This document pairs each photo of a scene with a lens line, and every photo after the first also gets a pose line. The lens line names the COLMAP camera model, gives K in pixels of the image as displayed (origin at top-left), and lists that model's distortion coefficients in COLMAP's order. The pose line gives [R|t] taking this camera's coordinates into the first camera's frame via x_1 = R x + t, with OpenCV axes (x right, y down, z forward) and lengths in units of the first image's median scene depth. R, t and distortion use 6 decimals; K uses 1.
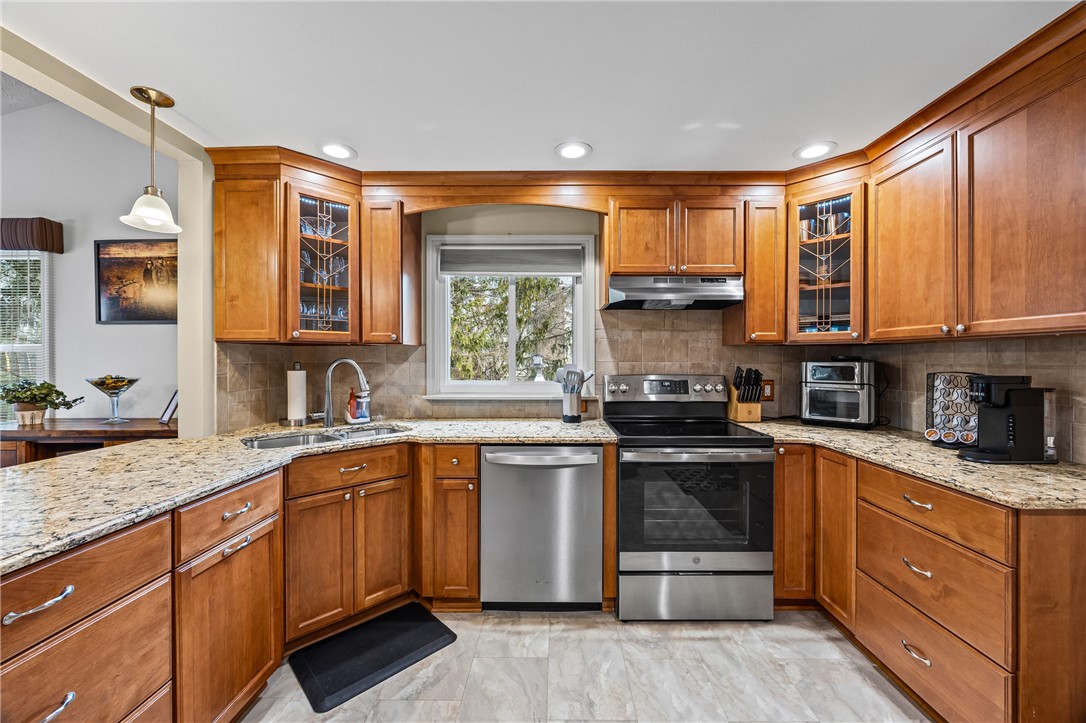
lens RADIAL K [[414.7, 0, 556.2], [0, 414.7, 359.3], [0, 0, 1]] dist [-0.005515, 0.000278]
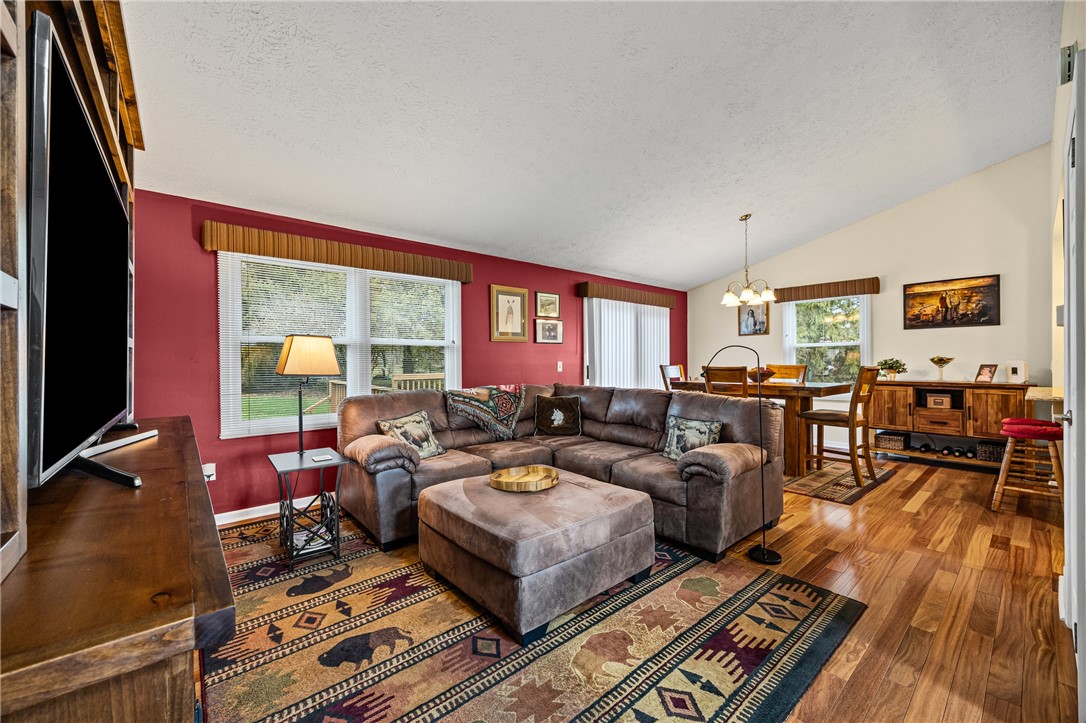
lens RADIAL K [[428.8, 0, 545.1], [0, 428.8, 360.6], [0, 0, 1]] dist [-0.001771, 0.001875]
pose [[0.658475, -0.000044, -0.752603, -0.883971], [0.001536, 0.999998, 0.001285, 0.059668], [0.752601, -0.002002, 0.658473, -1.796675]]
